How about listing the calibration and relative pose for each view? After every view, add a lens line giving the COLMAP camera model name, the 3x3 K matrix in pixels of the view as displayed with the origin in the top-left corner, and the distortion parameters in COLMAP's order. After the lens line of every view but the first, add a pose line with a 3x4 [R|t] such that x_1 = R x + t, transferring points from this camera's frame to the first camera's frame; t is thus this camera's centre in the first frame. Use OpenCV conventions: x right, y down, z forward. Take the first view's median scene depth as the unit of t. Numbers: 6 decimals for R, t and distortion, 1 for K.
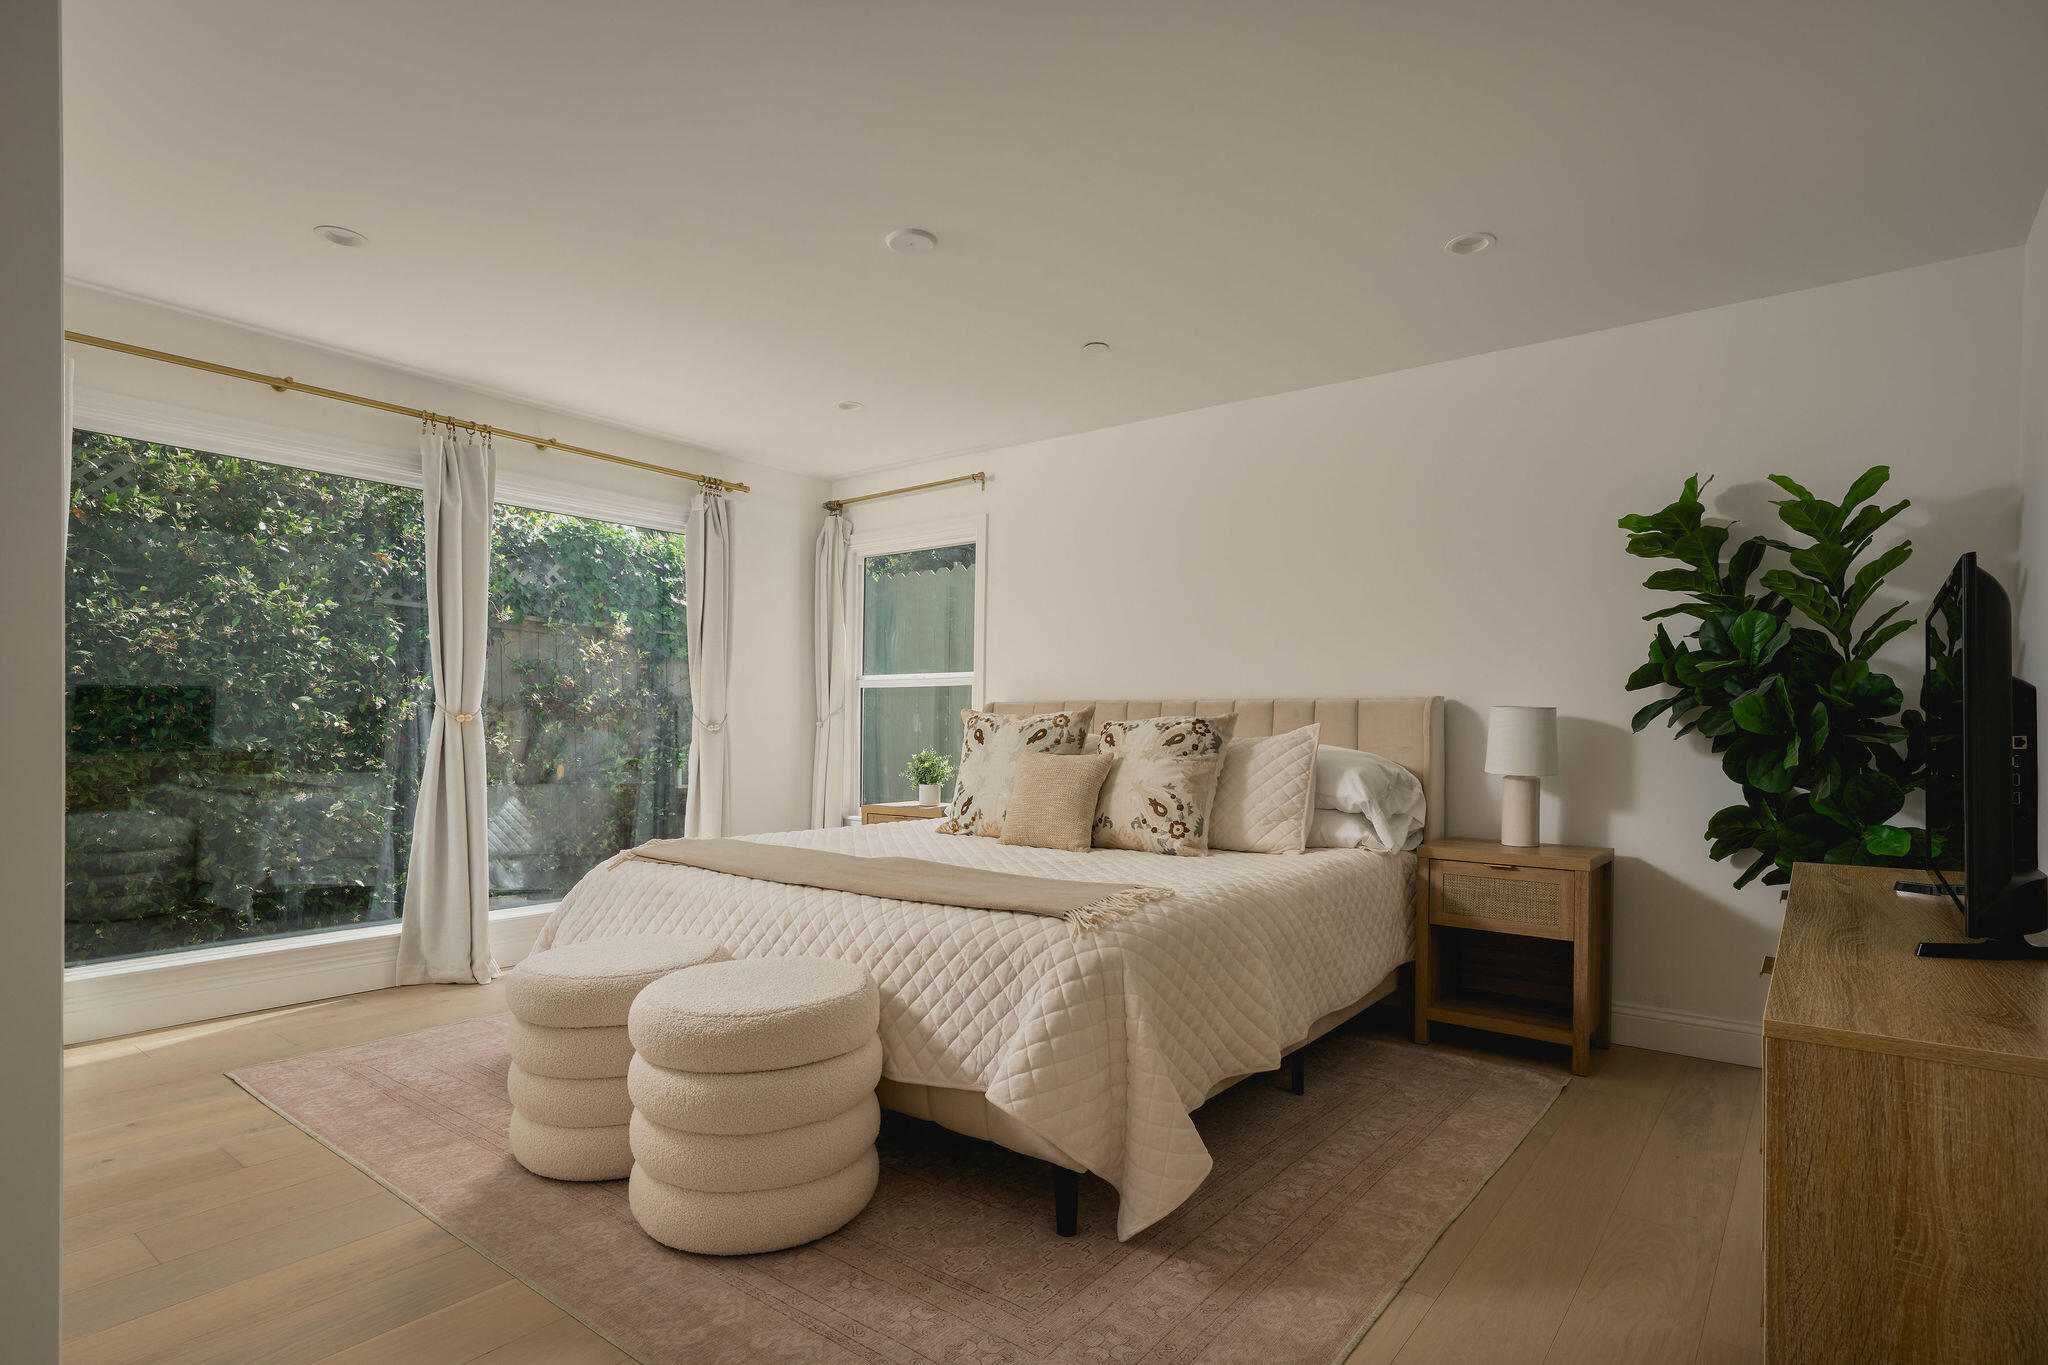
lens RADIAL K [[1024.0, 0, 1021.5], [0, 1024.0, 726.8], [0, 0, 1]] dist [-0.001129, -0.000266]
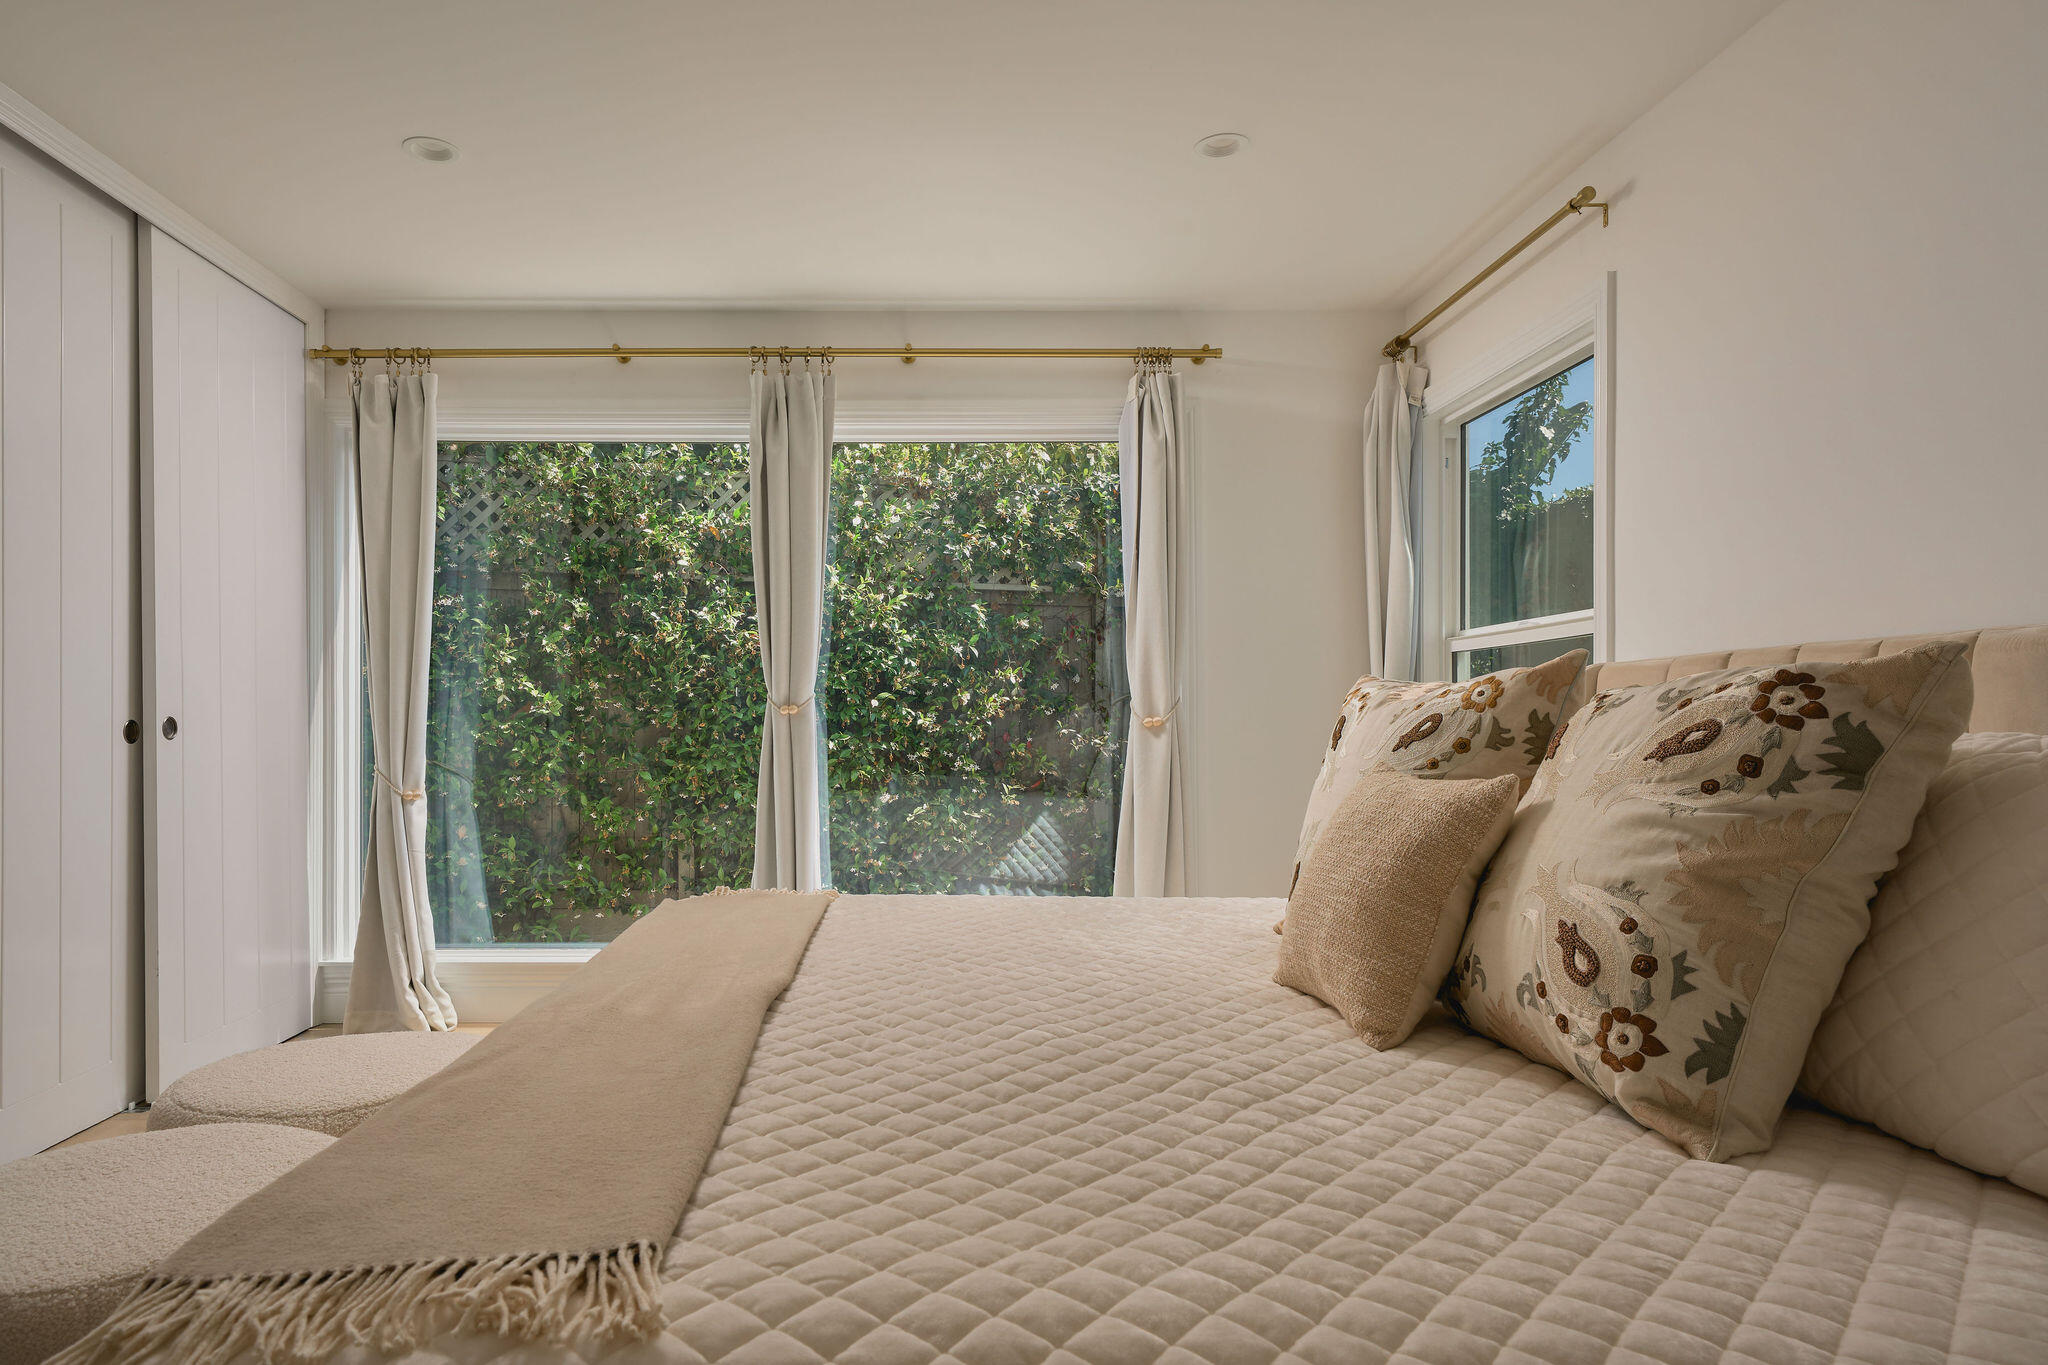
lens RADIAL K [[1131.9, 0, 1028.2], [0, 1131.9, 710.4], [0, 0, 1]] dist [0.001955, 0.000337]
pose [[0.599513, -0.015624, -0.800212, 0.288880], [-0.000540, 0.999801, -0.019925, 0.009952], [0.800364, 0.012377, 0.599386, 0.605435]]
